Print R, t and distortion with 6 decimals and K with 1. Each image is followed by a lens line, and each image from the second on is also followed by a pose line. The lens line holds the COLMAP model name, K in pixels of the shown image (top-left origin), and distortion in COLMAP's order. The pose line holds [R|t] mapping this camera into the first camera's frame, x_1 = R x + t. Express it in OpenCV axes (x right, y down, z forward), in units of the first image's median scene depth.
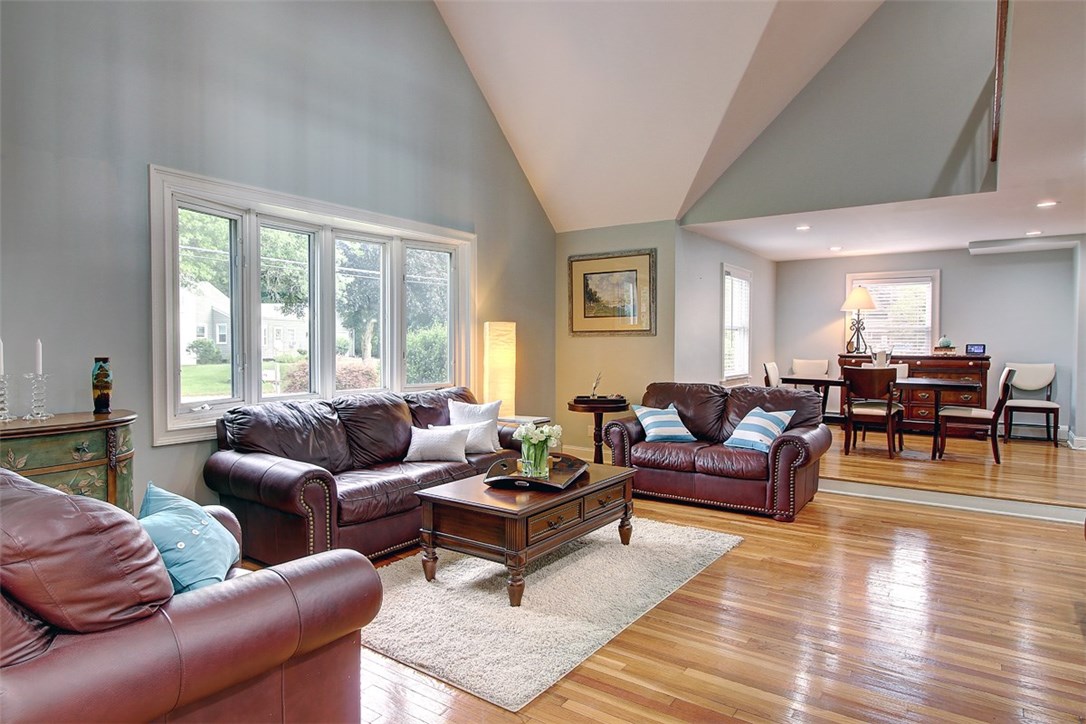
lens RADIAL K [[644.3, 0, 540.7], [0, 644.3, 356.1], [0, 0, 1]] dist [0.004584, -0.001285]
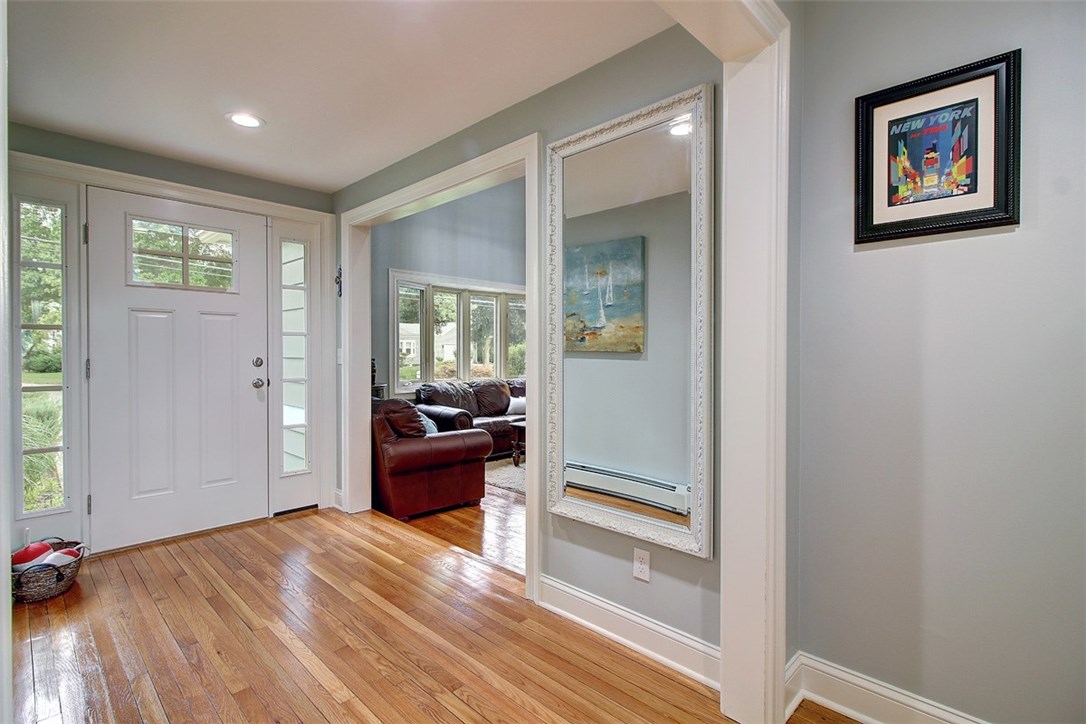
lens RADIAL K [[510.7, 0, 542.7], [0, 510.7, 359.0], [0, 0, 1]] dist [-0.000845, -0.000005]
pose [[0.988469, 0.002047, -0.151408, 0.123467], [-0.003298, 0.999962, -0.008014, 0.011854], [0.151386, 0.008421, 0.988439, -0.475455]]
